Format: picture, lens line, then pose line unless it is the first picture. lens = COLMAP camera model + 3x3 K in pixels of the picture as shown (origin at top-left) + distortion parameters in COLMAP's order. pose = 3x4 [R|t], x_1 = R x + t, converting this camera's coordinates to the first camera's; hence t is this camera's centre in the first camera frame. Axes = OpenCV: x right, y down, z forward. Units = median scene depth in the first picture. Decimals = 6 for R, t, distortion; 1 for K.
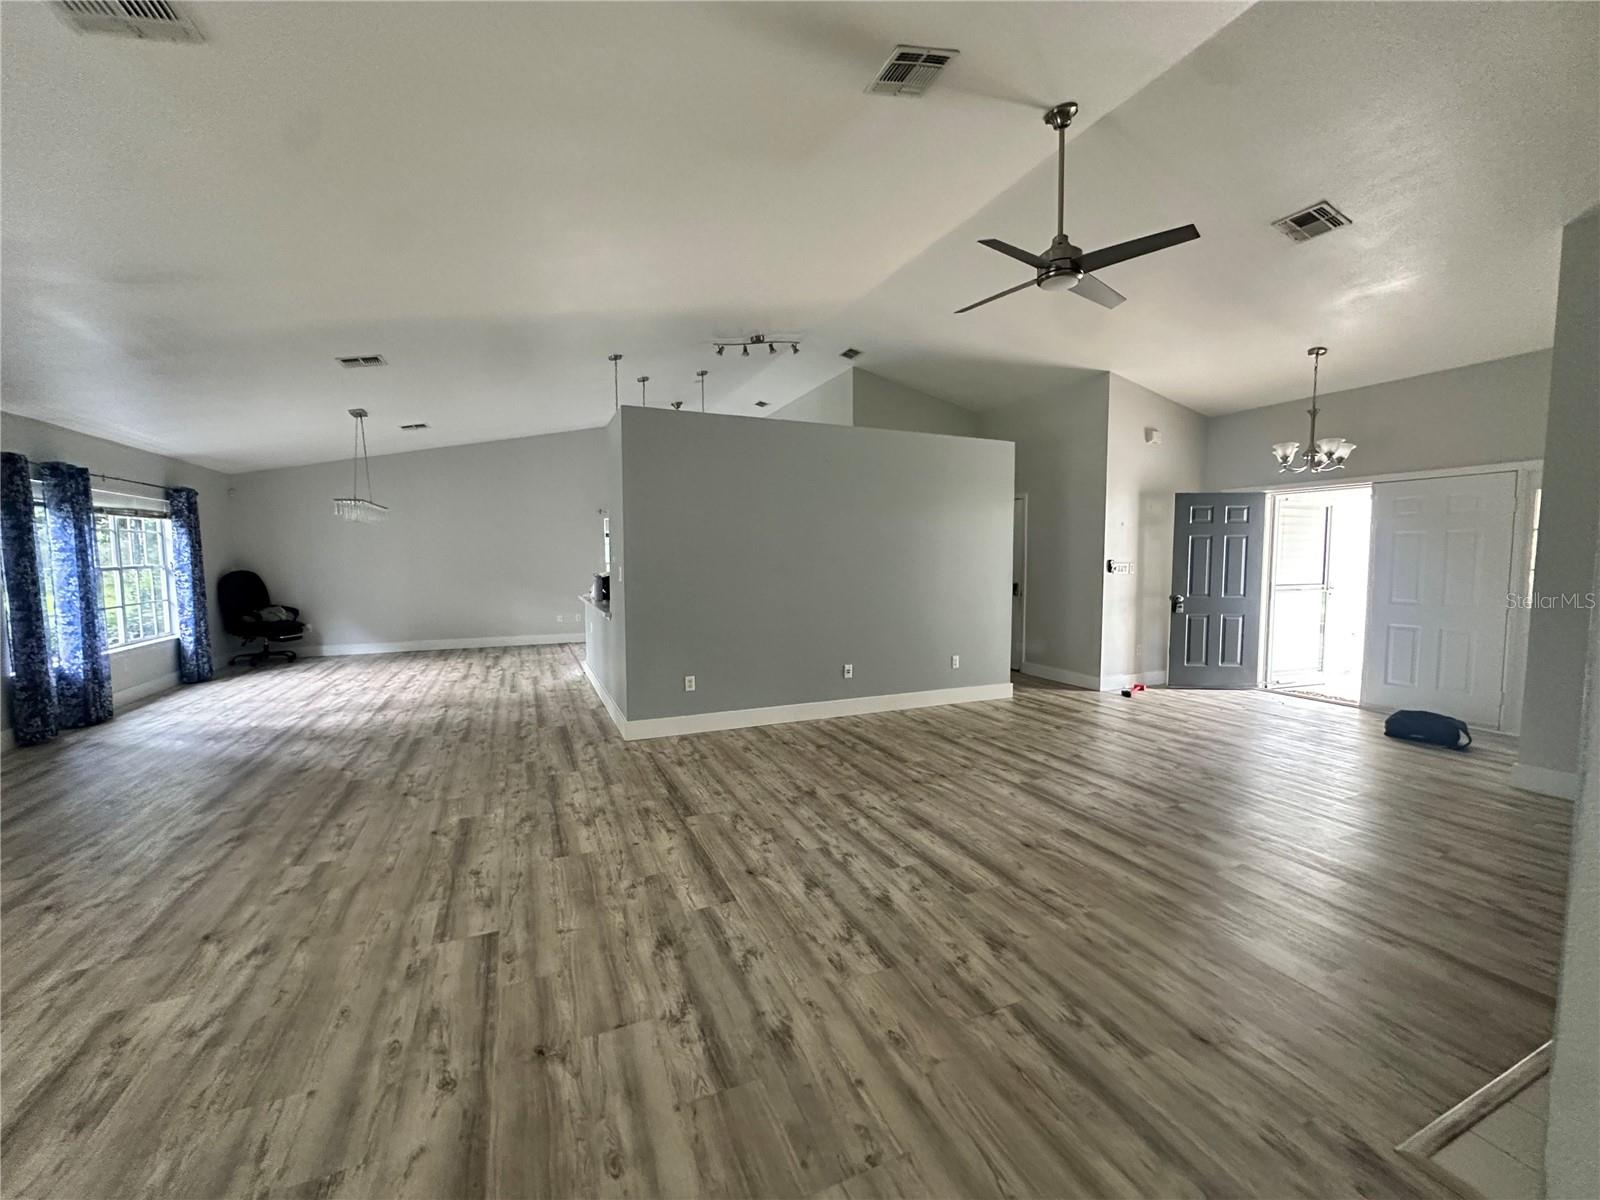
lens RADIAL K [[637.7, 0, 800.0], [0, 637.7, 600.0], [0, 0, 1]] dist [-0.007950, 0.001380]
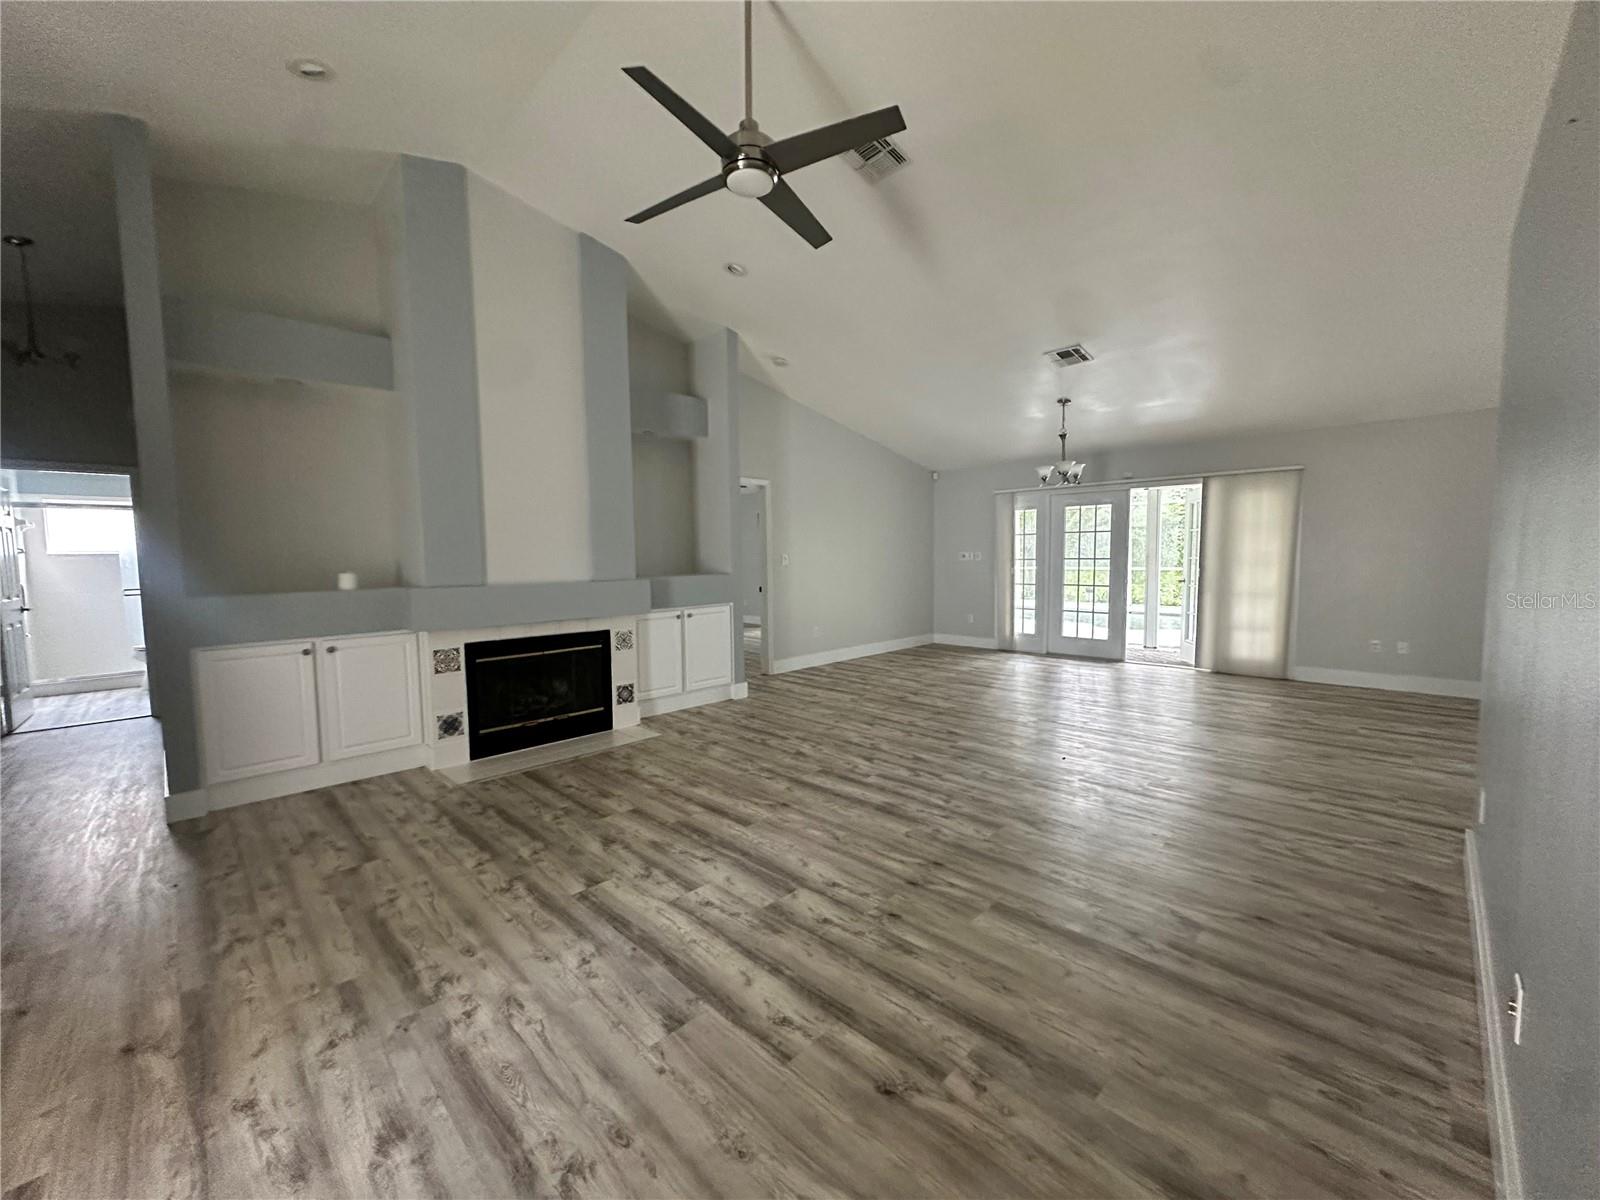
lens RADIAL K [[637.7, 0, 800.0], [0, 637.7, 600.0], [0, 0, 1]] dist [-0.007950, 0.001380]
pose [[-0.930899, 0.040241, -0.363053, 0.572237], [-0.011471, 0.990203, 0.139166, -0.093008], [0.365096, 0.133714, -0.921317, 1.576443]]
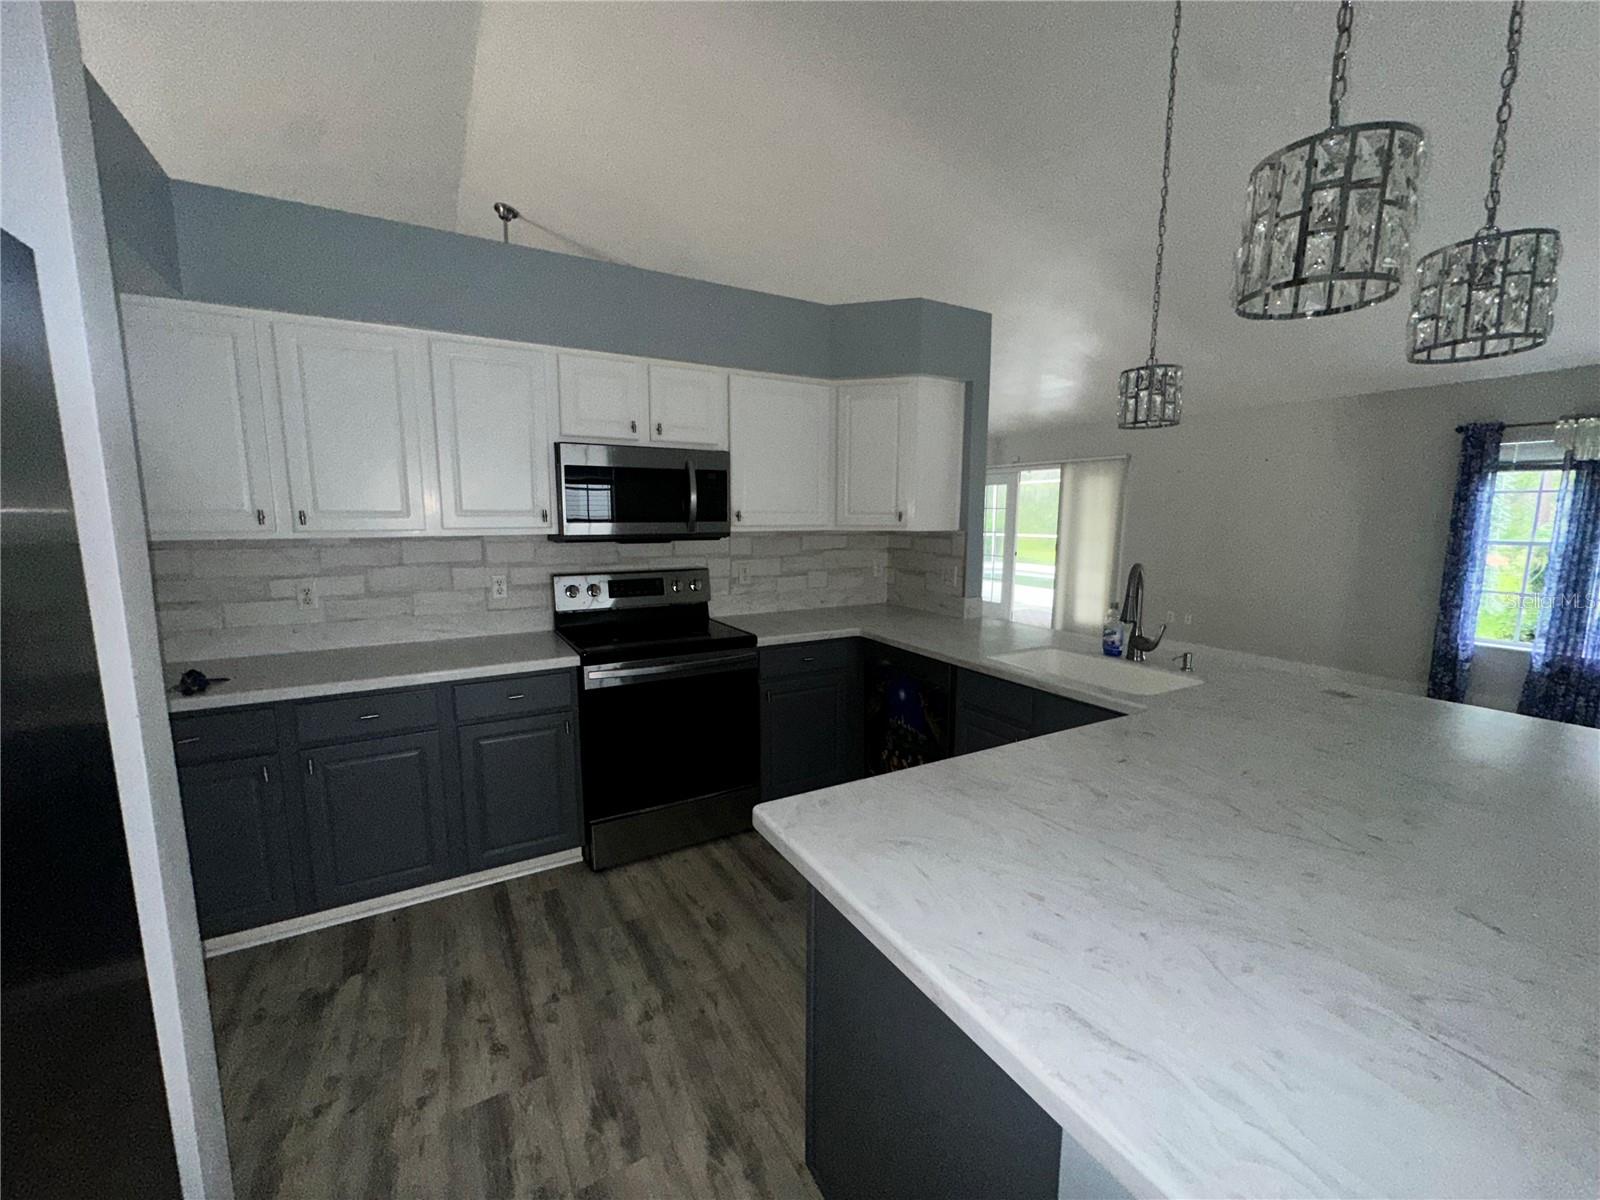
lens RADIAL K [[637.7, 0, 800.0], [0, 637.7, 600.0], [0, 0, 1]] dist [-0.007950, 0.001380]
pose [[-0.992780, 0.017125, -0.118723, -0.082107], [-0.007809, 0.978431, 0.206427, -0.182304], [0.119698, 0.205864, -0.971232, 2.238895]]
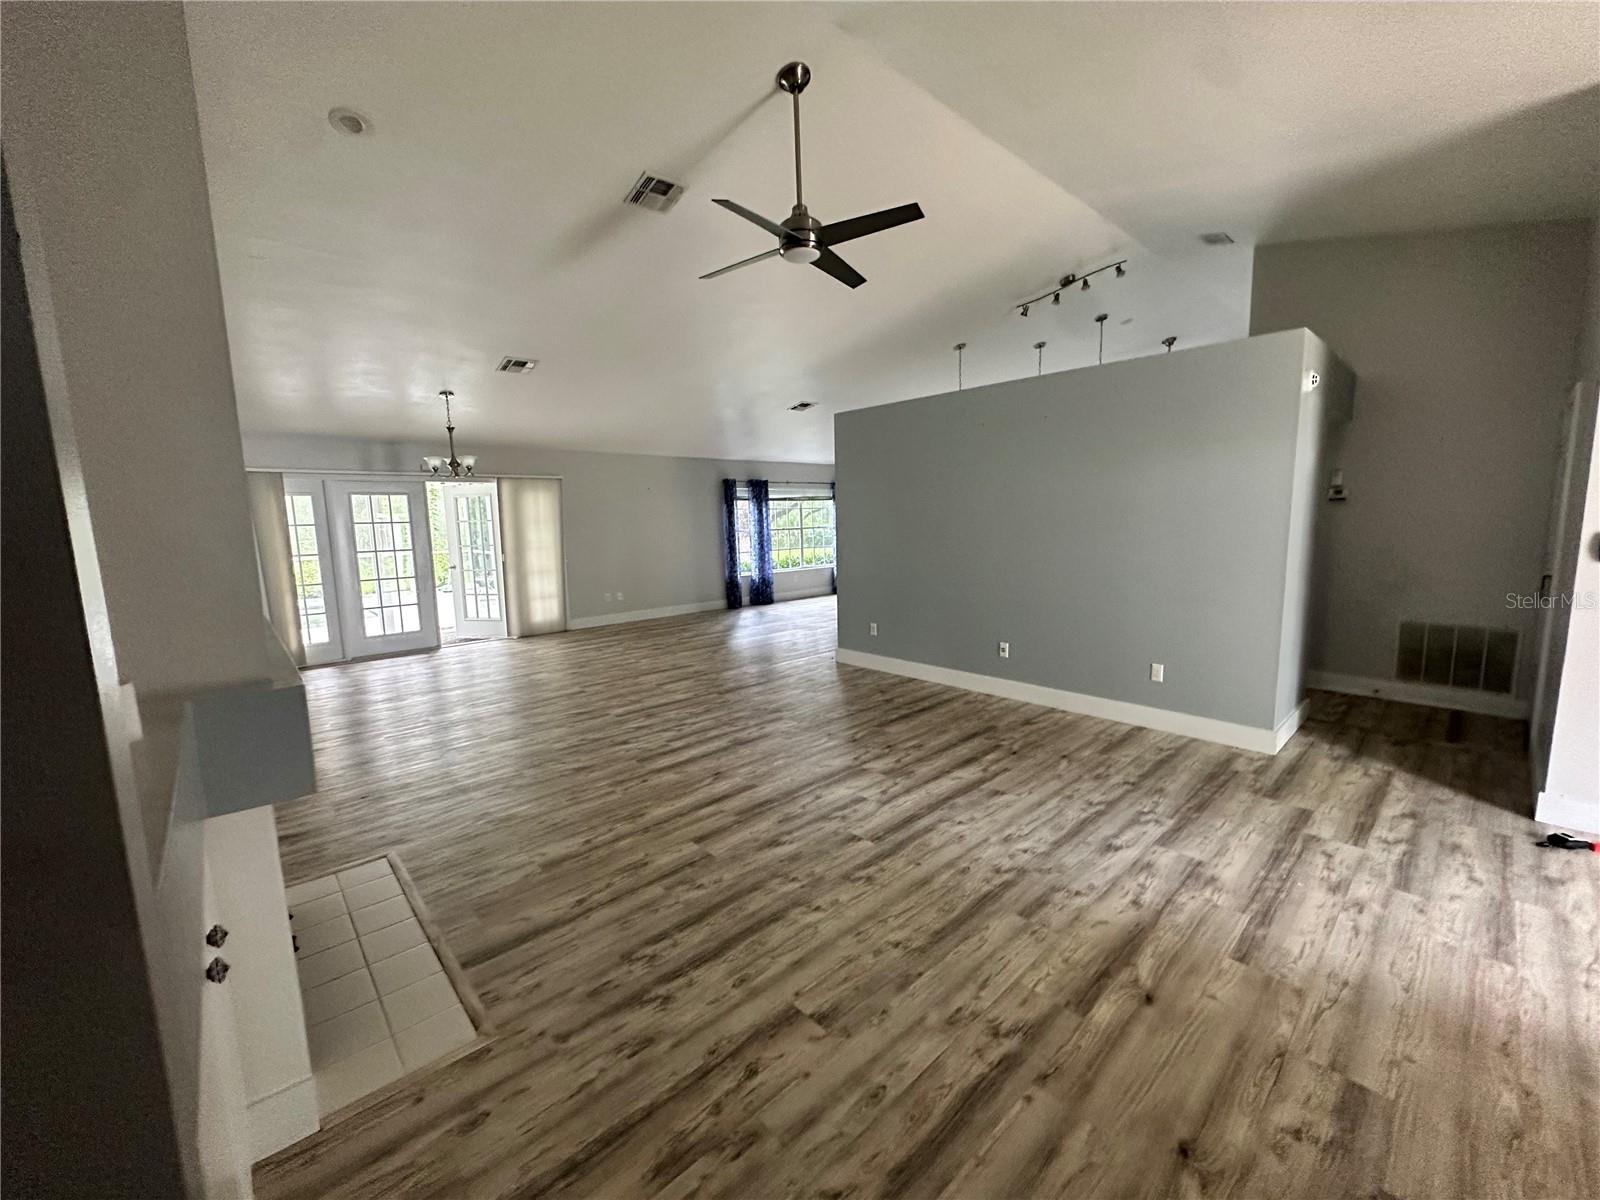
lens RADIAL K [[637.7, 0, 800.0], [0, 637.7, 600.0], [0, 0, 1]] dist [-0.007950, 0.001380]
pose [[0.319385, 0.117235, -0.940345, 1.217340], [-0.043874, 0.993083, 0.108909, -0.069992], [0.946609, 0.006473, 0.322319, 0.601560]]
